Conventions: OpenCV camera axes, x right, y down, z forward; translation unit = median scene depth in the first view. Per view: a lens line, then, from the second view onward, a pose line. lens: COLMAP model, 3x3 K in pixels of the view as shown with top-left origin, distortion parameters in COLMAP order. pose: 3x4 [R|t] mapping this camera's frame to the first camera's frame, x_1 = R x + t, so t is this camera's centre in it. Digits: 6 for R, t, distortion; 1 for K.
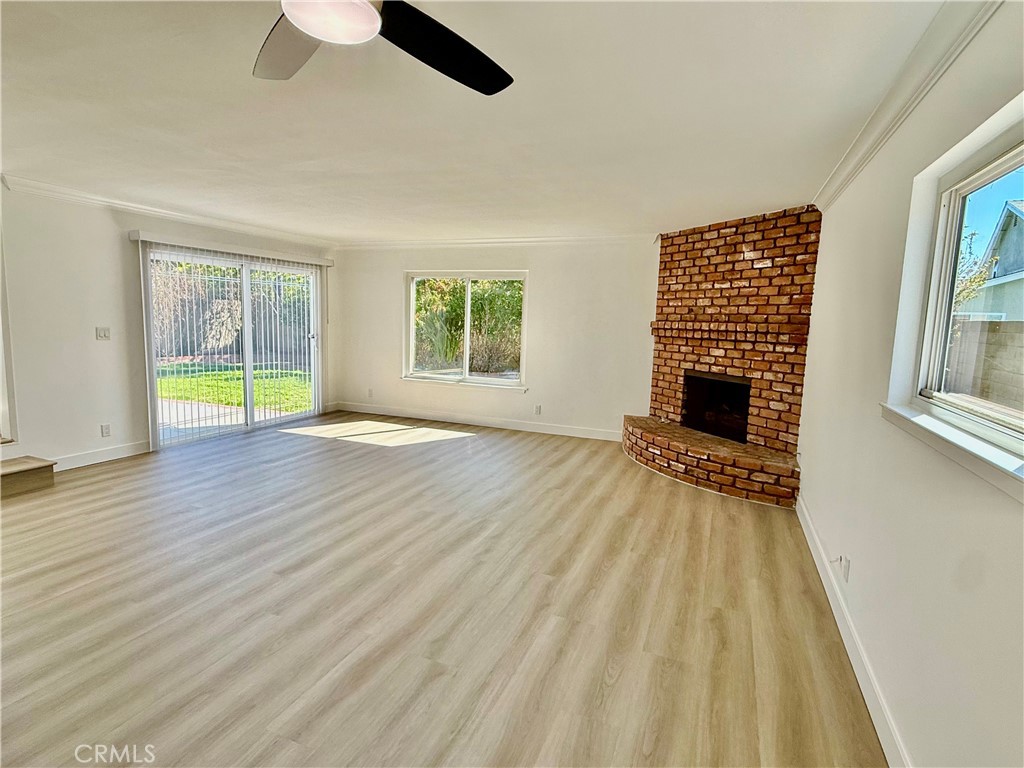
lens RADIAL K [[534.4, 0, 509.9], [0, 534.4, 385.4], [0, 0, 1]] dist [-0.002972, 0.000037]
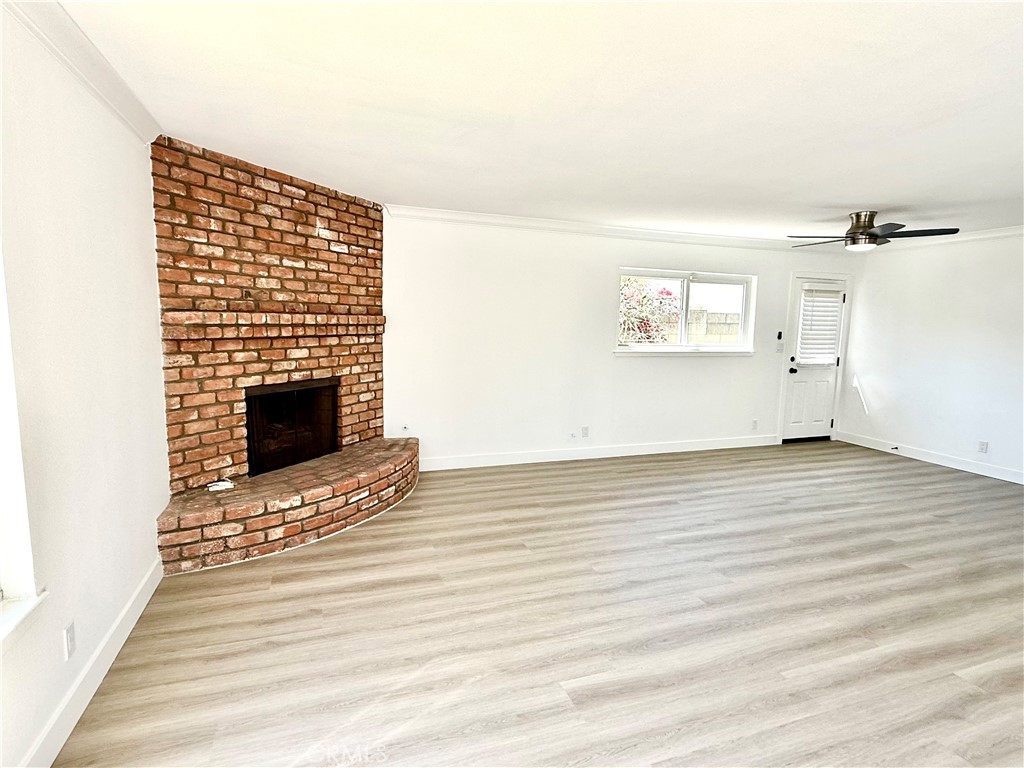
lens RADIAL K [[534.4, 0, 514.4], [0, 534.4, 382.9], [0, 0, 1]] dist [-0.002972, 0.000037]
pose [[-0.670719, -0.129732, 0.730278, -0.386140], [0.051221, 0.974132, 0.220097, -0.179742], [-0.739941, 0.185029, -0.646724, 1.333006]]
